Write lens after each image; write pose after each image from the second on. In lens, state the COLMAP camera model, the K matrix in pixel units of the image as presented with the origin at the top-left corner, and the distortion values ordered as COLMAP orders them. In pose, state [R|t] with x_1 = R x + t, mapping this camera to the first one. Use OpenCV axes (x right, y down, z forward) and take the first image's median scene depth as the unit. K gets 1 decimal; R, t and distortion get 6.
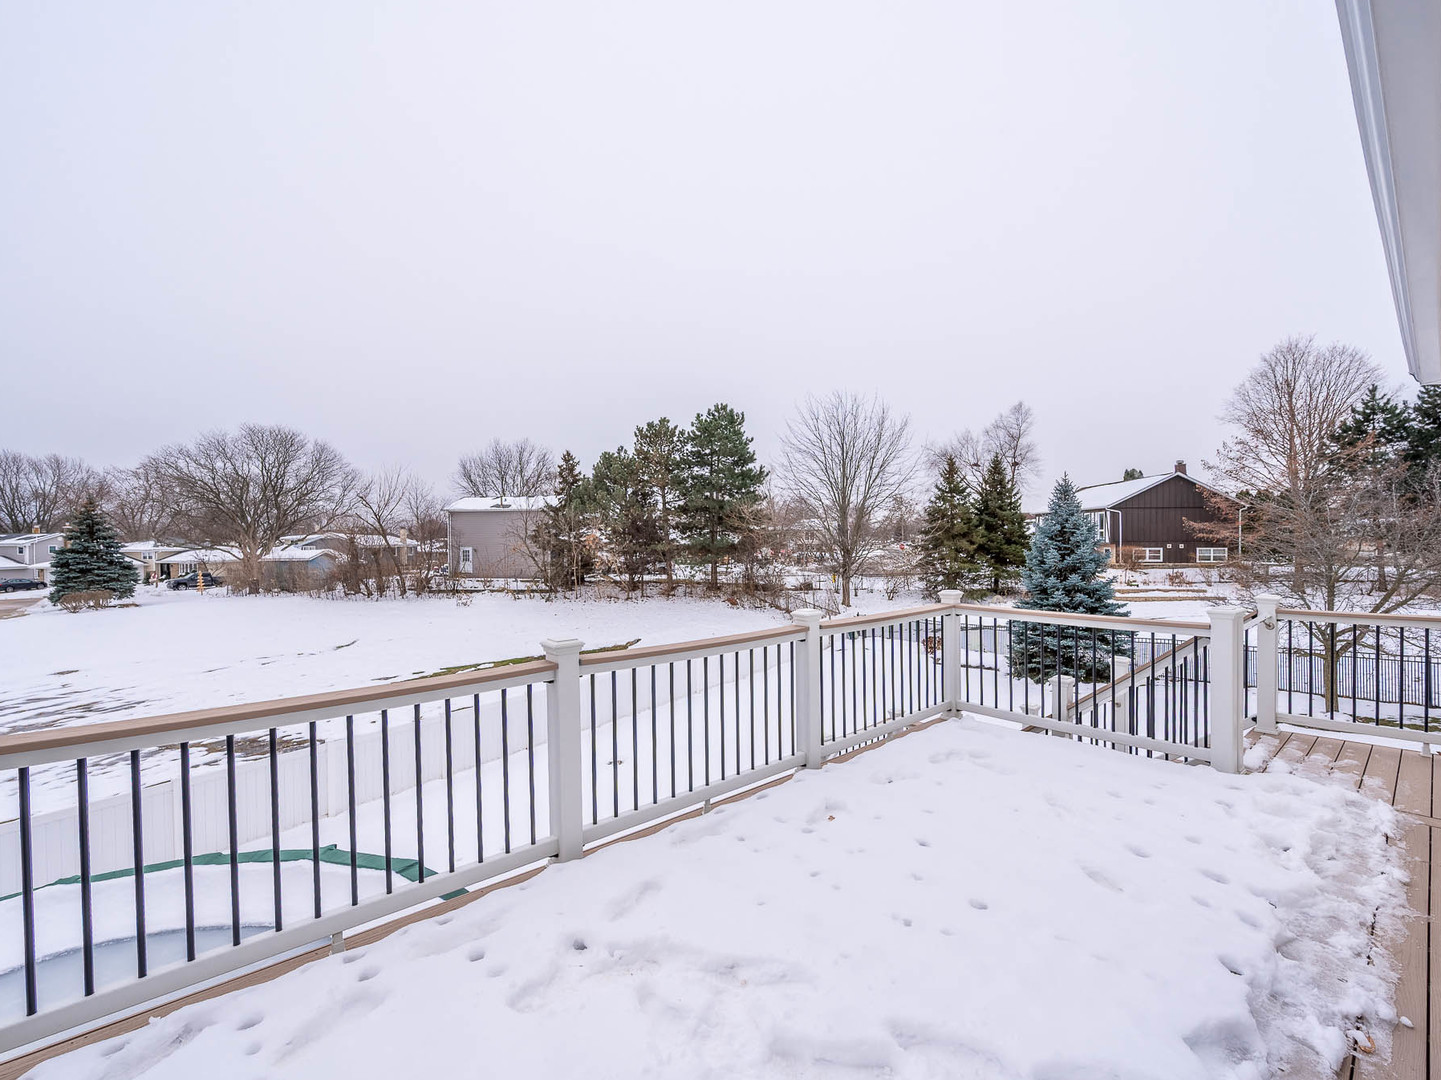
lens RADIAL K [[650.8, 0, 721.3], [0, 650.8, 541.7], [0, 0, 1]] dist [-0.000910, -0.000498]
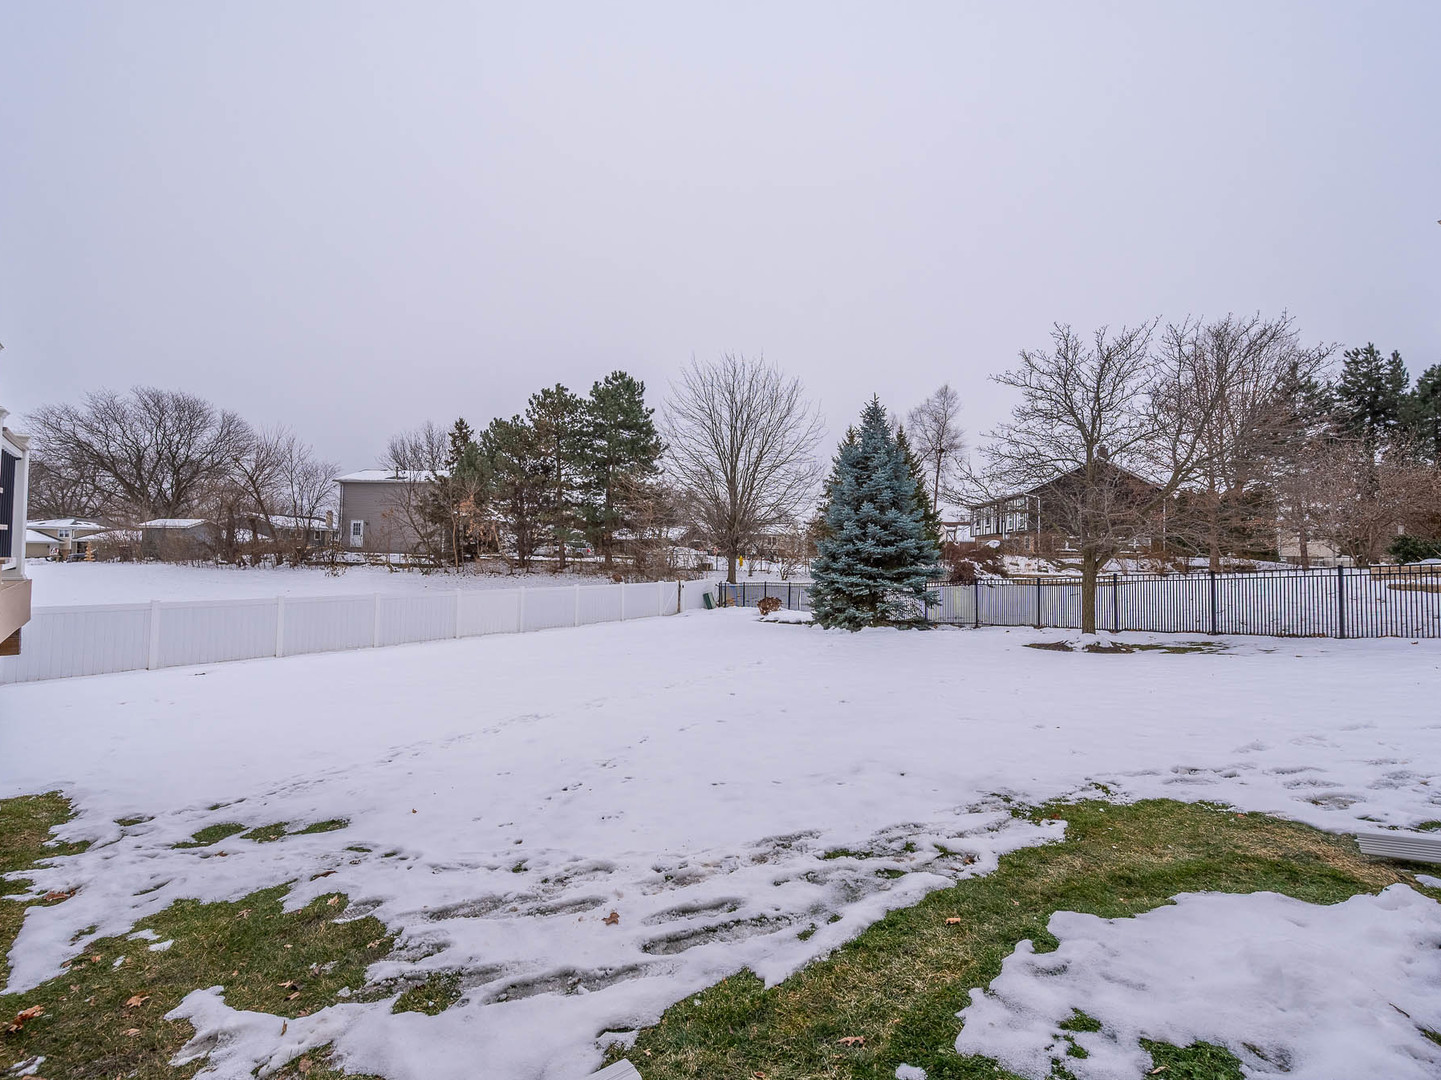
lens RADIAL K [[650.8, 0, 721.3], [0, 650.8, 541.7], [0, 0, 1]] dist [-0.000910, -0.000498]
pose [[0.999574, 0.028740, 0.005151, 0.146112], [-0.028593, 0.999236, -0.026627, 0.054902], [-0.005912, 0.026468, 0.999632, 0.059278]]
